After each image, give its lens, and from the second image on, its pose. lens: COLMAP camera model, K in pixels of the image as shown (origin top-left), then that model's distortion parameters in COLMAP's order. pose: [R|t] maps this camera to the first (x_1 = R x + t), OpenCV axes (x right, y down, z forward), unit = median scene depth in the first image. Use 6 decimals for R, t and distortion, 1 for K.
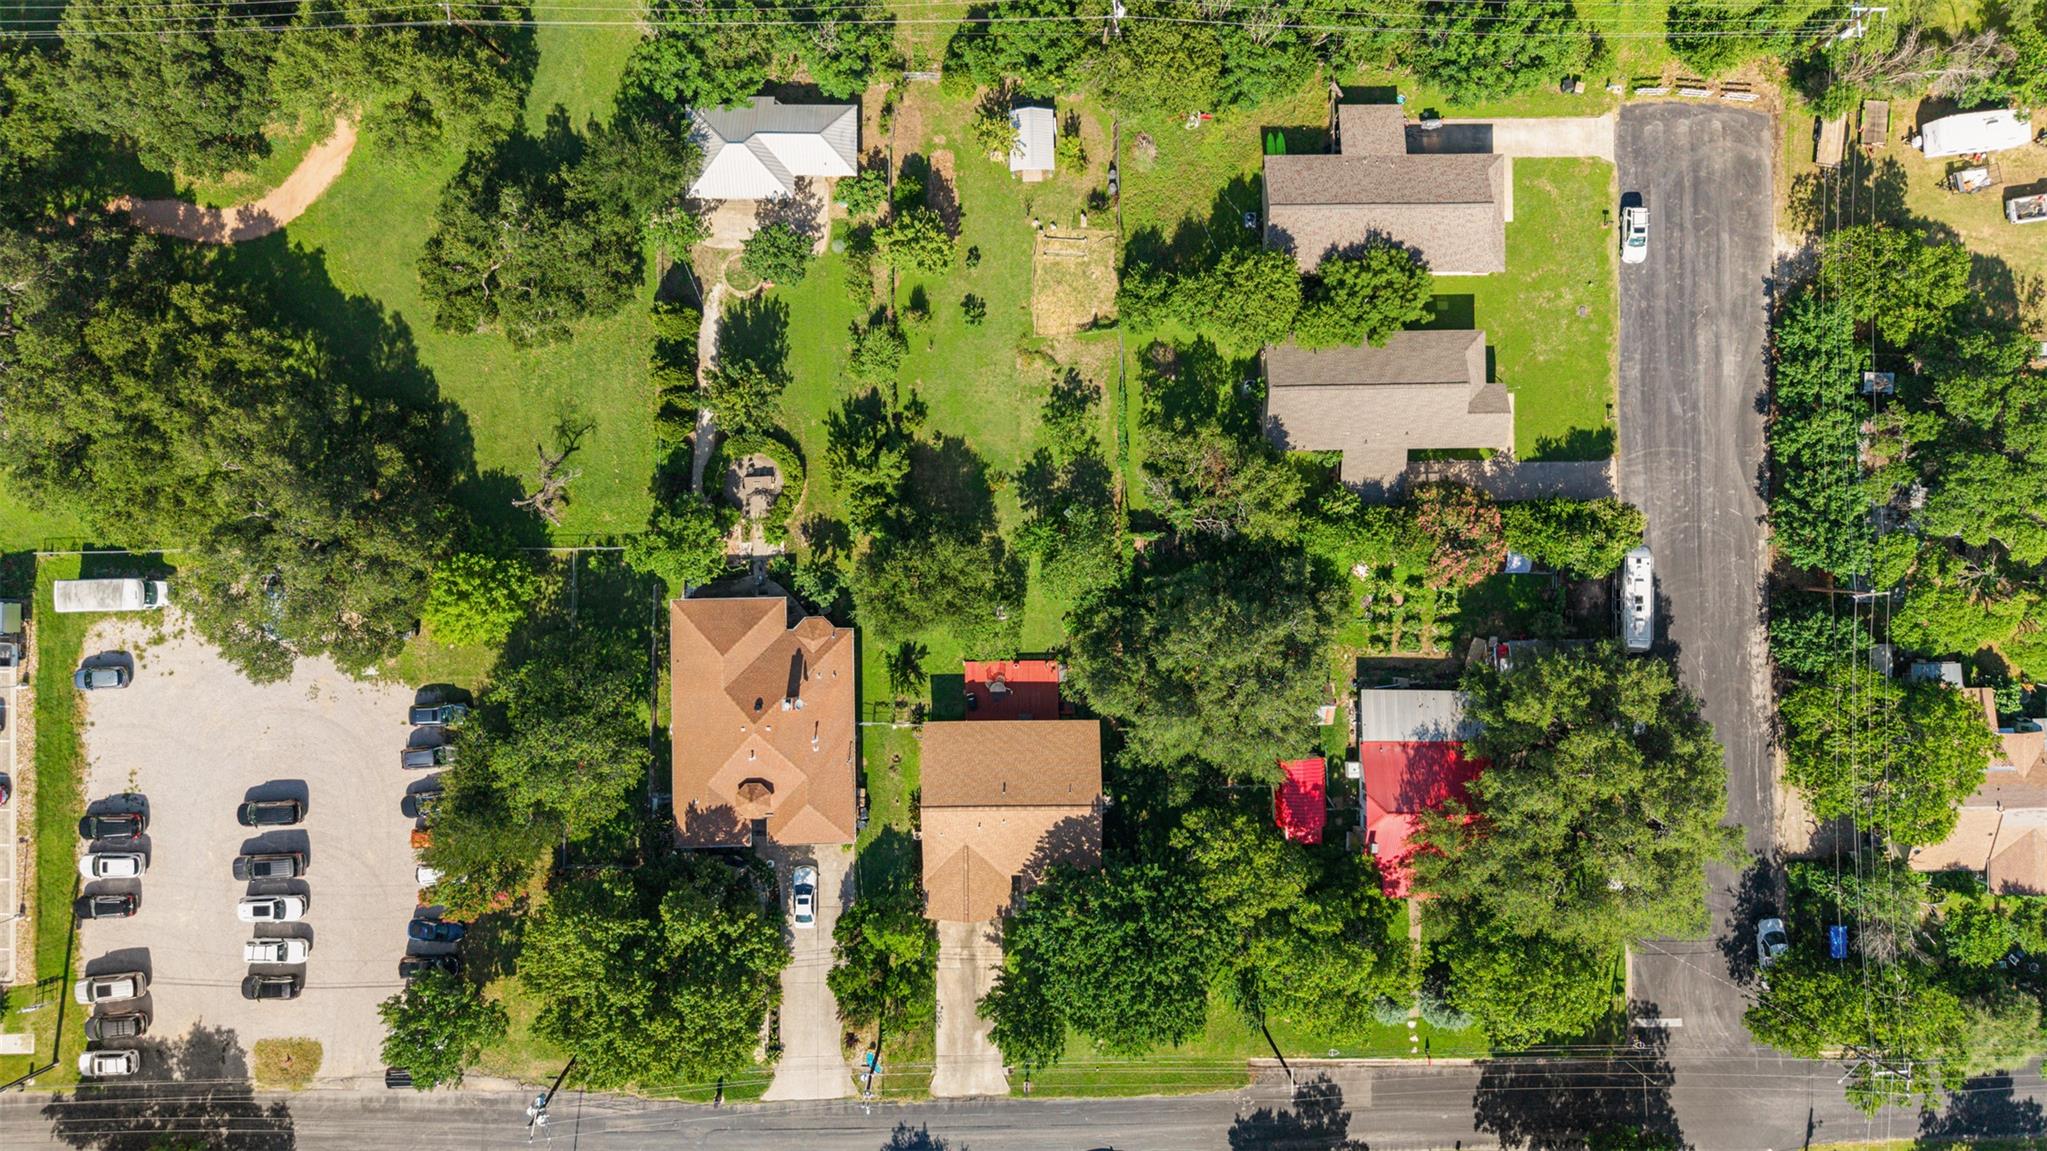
lens RADIAL K [[1364.3, 0, 1023.5], [0, 1364.3, 575.5], [0, 0, 1]] dist [0.053212, -0.037122]
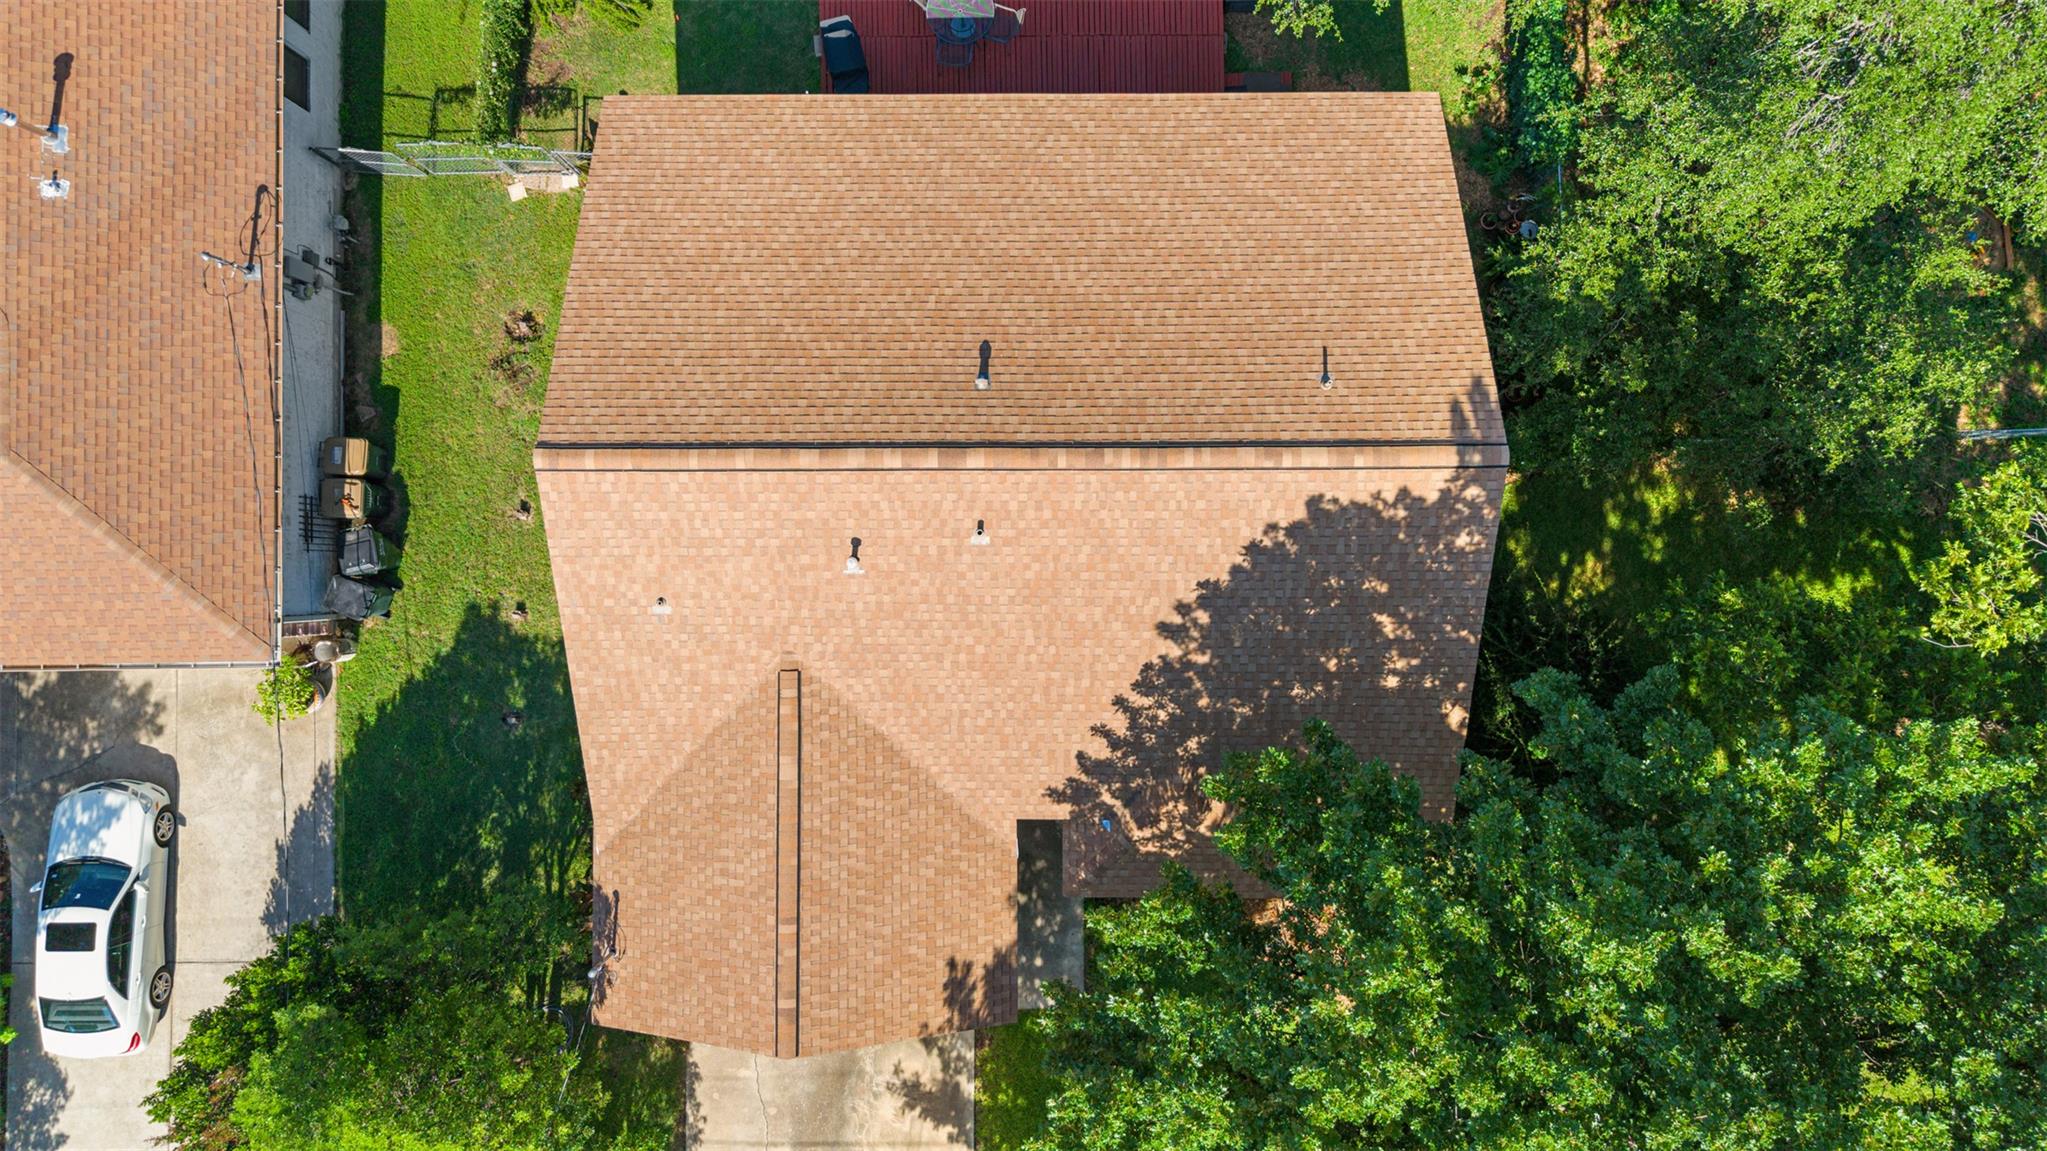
lens RADIAL K [[1364.3, 0, 1023.5], [0, 1364.3, 575.5], [0, 0, 1]] dist [0.053212, -0.037122]
pose [[0.999983, 0.004339, 0.003940, -0.008618], [-0.004328, 0.999987, -0.002746, 0.177415], [-0.003952, 0.002729, 0.999988, 0.766573]]
